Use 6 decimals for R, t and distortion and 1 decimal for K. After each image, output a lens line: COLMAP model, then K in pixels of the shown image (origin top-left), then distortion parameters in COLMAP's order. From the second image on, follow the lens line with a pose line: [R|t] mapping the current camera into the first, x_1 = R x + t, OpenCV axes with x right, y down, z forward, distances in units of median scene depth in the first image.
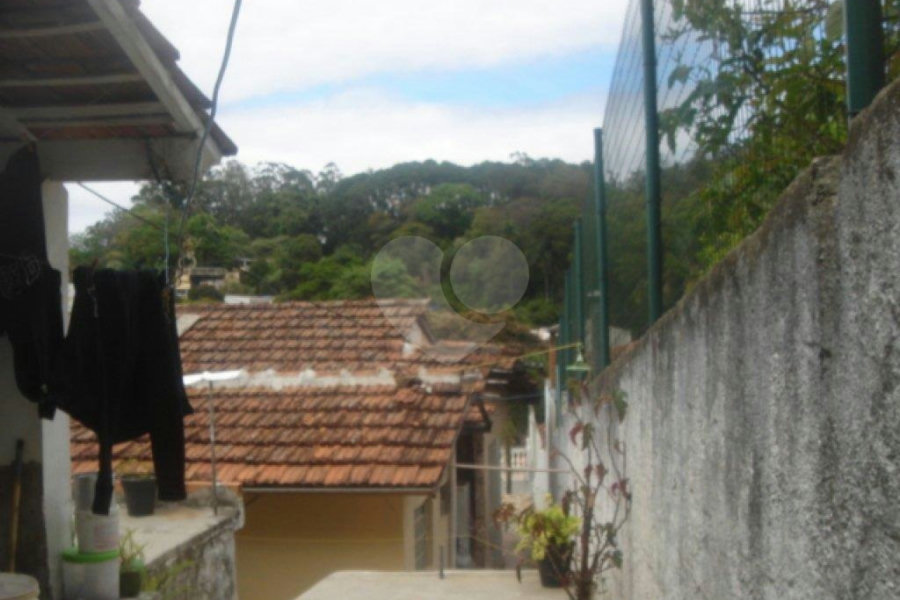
lens RADIAL K [[1043.4, 0, 452.2], [0, 1043.4, 274.5], [0, 0, 1]] dist [-0.173257, 0.064563]
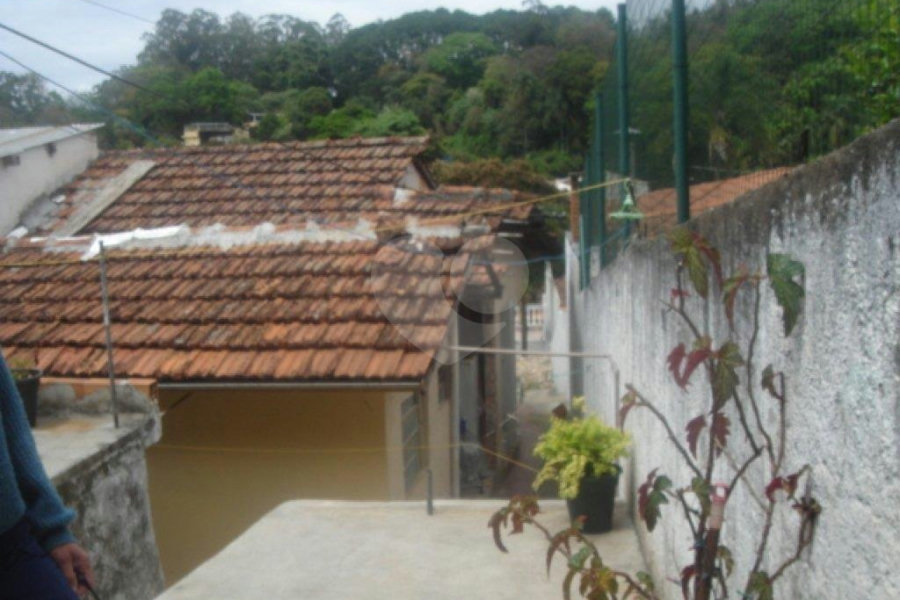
lens RADIAL K [[1043.4, 0, 452.2], [0, 1043.4, 274.5], [0, 0, 1]] dist [-0.173257, 0.064563]
pose [[0.999838, -0.010324, -0.014753, 0.009479], [0.012291, 0.990055, 0.140141, 0.017704], [0.013159, -0.140300, 0.990022, 0.176565]]
